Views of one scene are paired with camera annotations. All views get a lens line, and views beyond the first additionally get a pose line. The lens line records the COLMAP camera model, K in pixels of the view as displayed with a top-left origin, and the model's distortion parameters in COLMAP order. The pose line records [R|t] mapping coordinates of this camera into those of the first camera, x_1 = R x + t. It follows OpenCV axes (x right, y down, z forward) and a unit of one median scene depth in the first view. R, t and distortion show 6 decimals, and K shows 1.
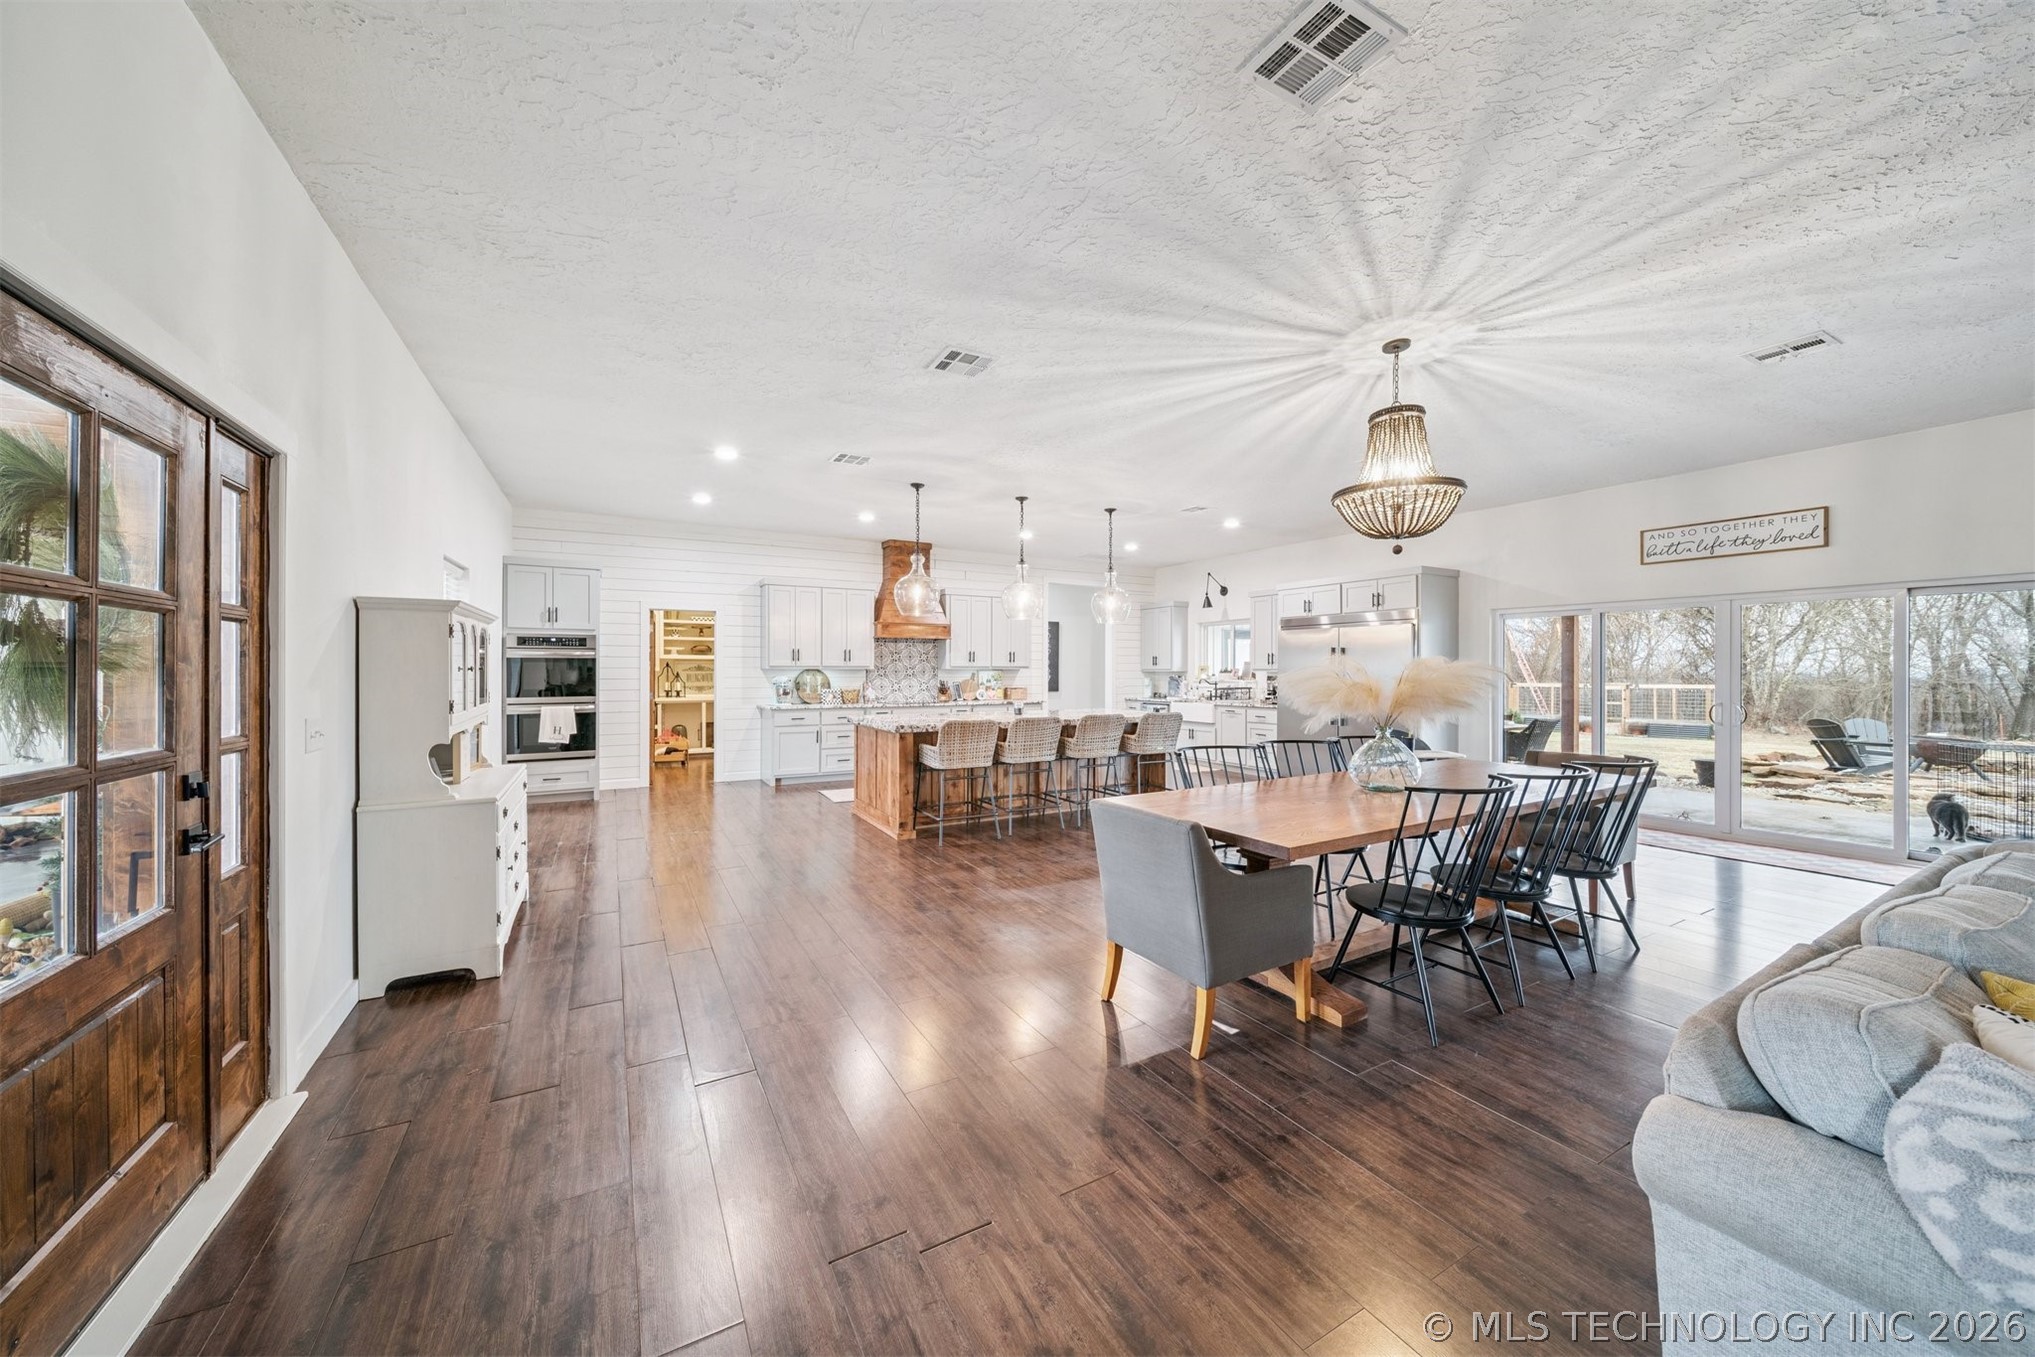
lens RADIAL K [[712.0, 0, 1000.9], [0, 712.0, 669.5], [0, 0, 1]] dist [0.004775, -0.002861]
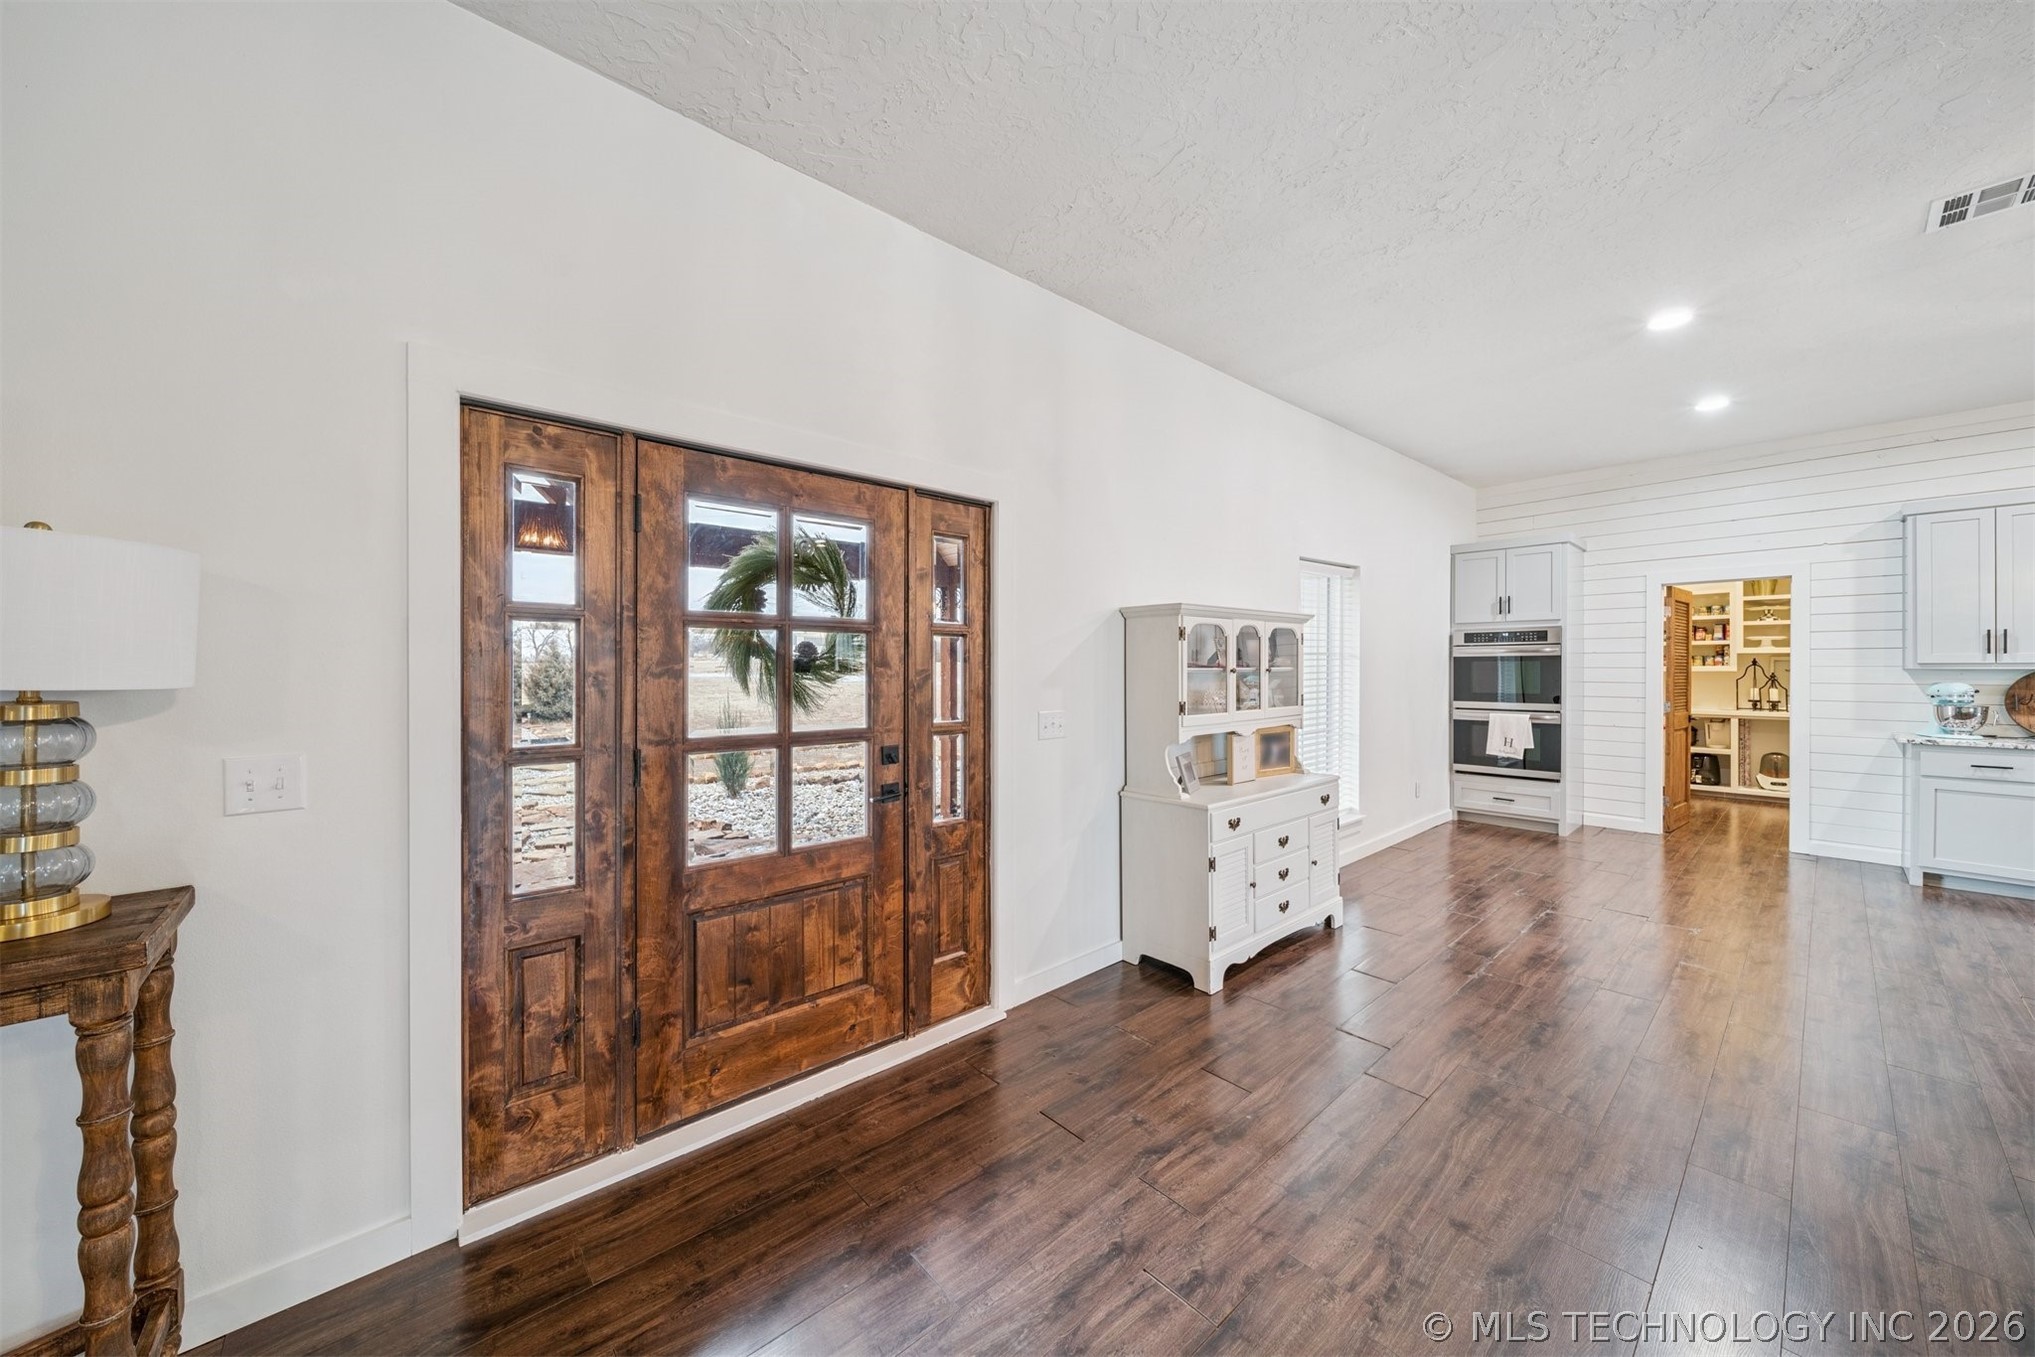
lens RADIAL K [[712.0, 0, 1000.9], [0, 712.0, 669.5], [0, 0, 1]] dist [0.004775, -0.002861]
pose [[0.206565, 0.001186, -0.978432, 0.077523], [0.000586, 0.999999, 0.001336, -0.001890], [0.978433, -0.000849, 0.206564, 0.245762]]
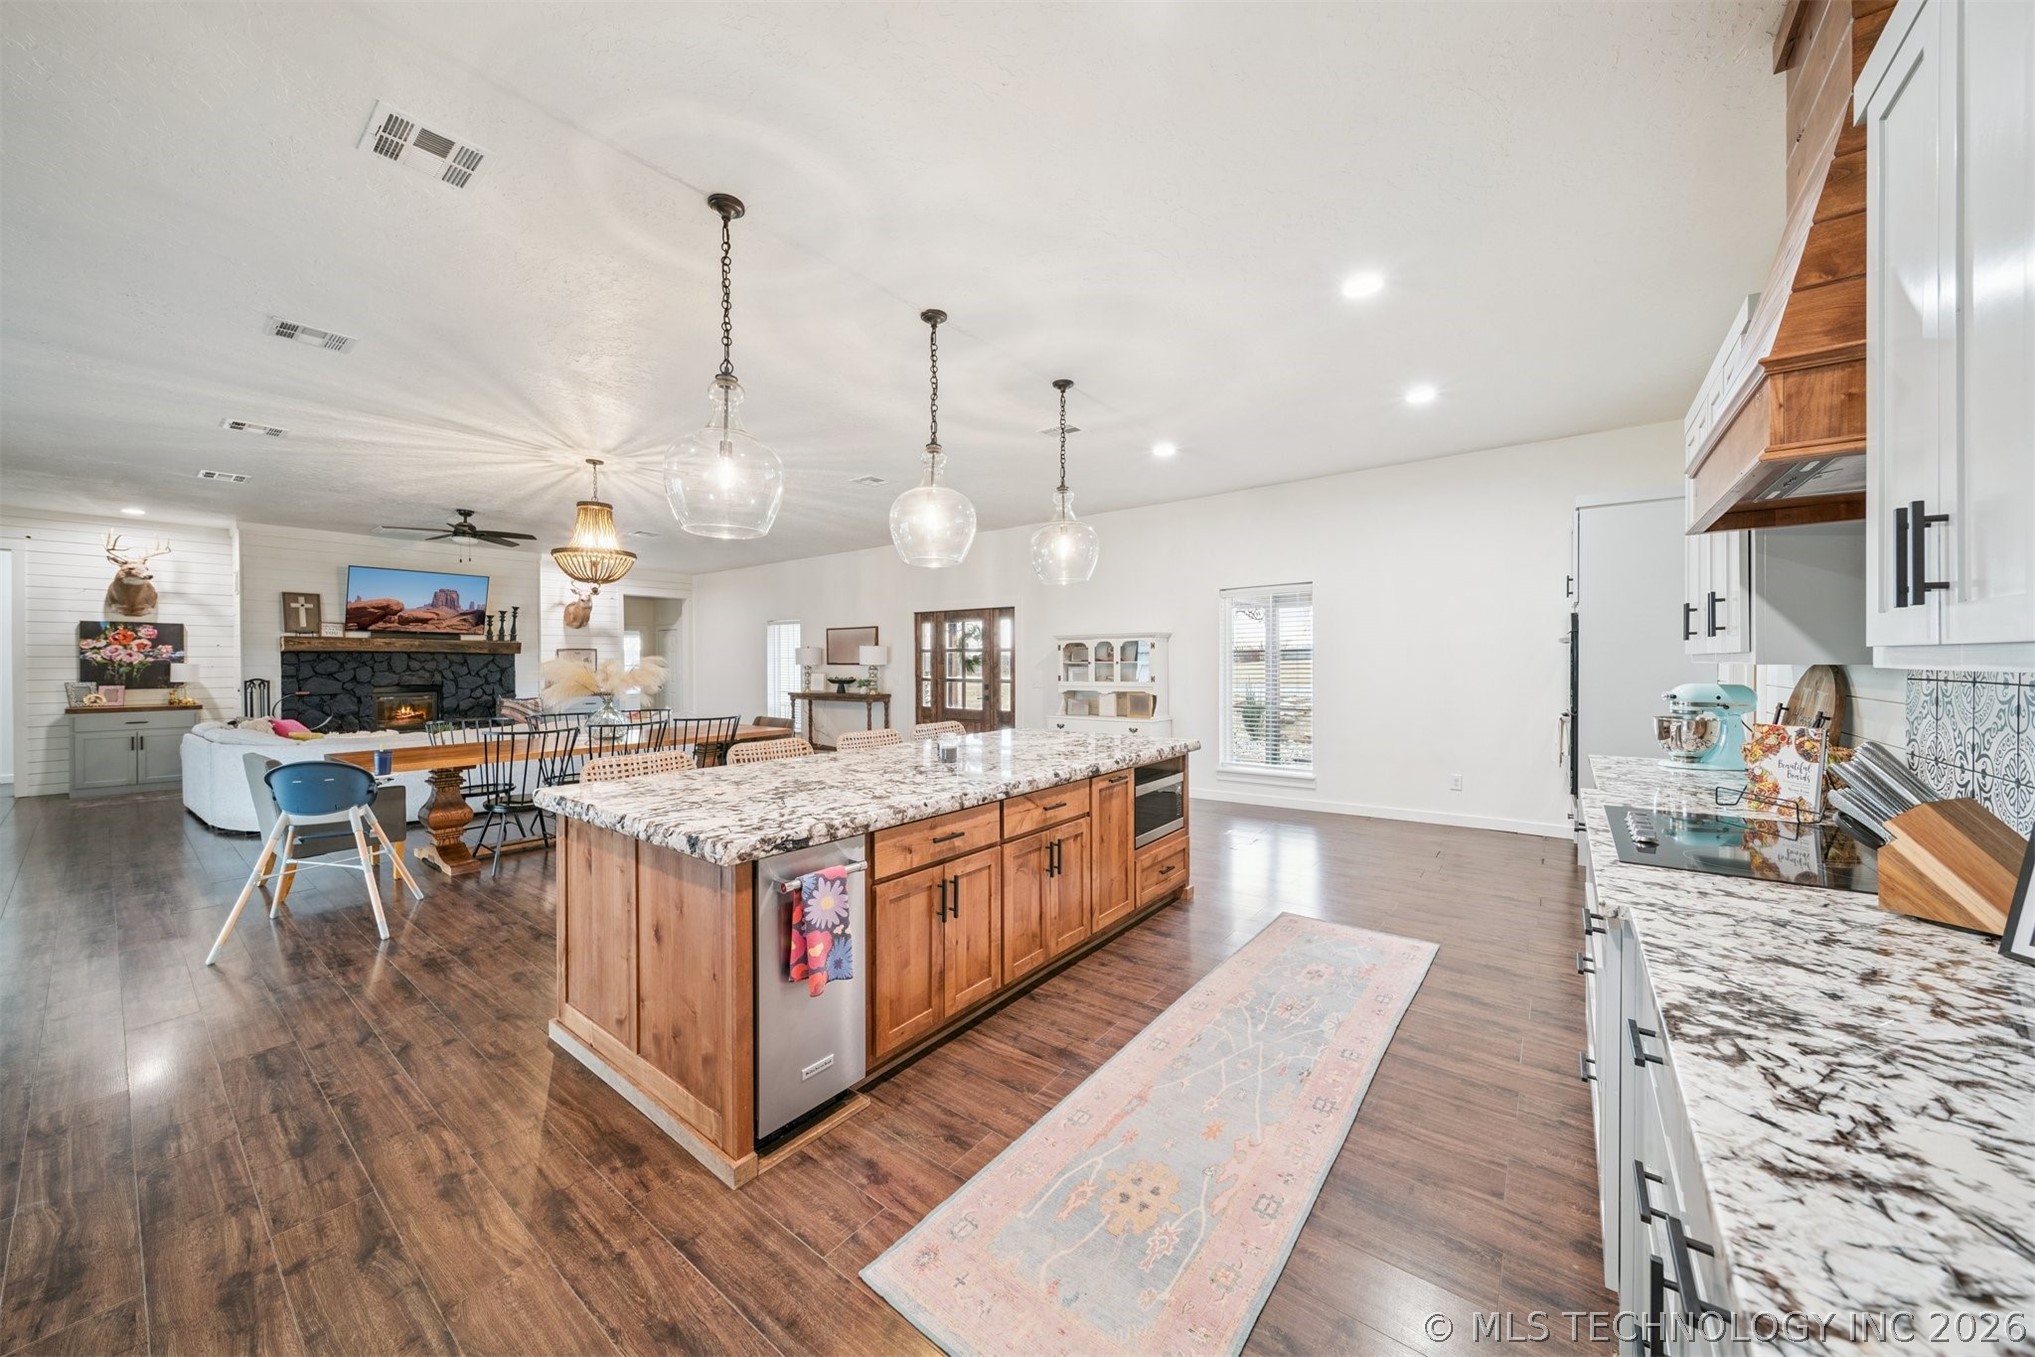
lens RADIAL K [[712.0, 0, 1000.9], [0, 712.0, 669.5], [0, 0, 1]] dist [0.004775, -0.002861]
pose [[-0.919559, 0.005135, -0.392919, 0.181257], [0.000795, 0.999937, 0.011208, -0.003186], [0.392952, 0.009994, -0.919505, 1.469111]]
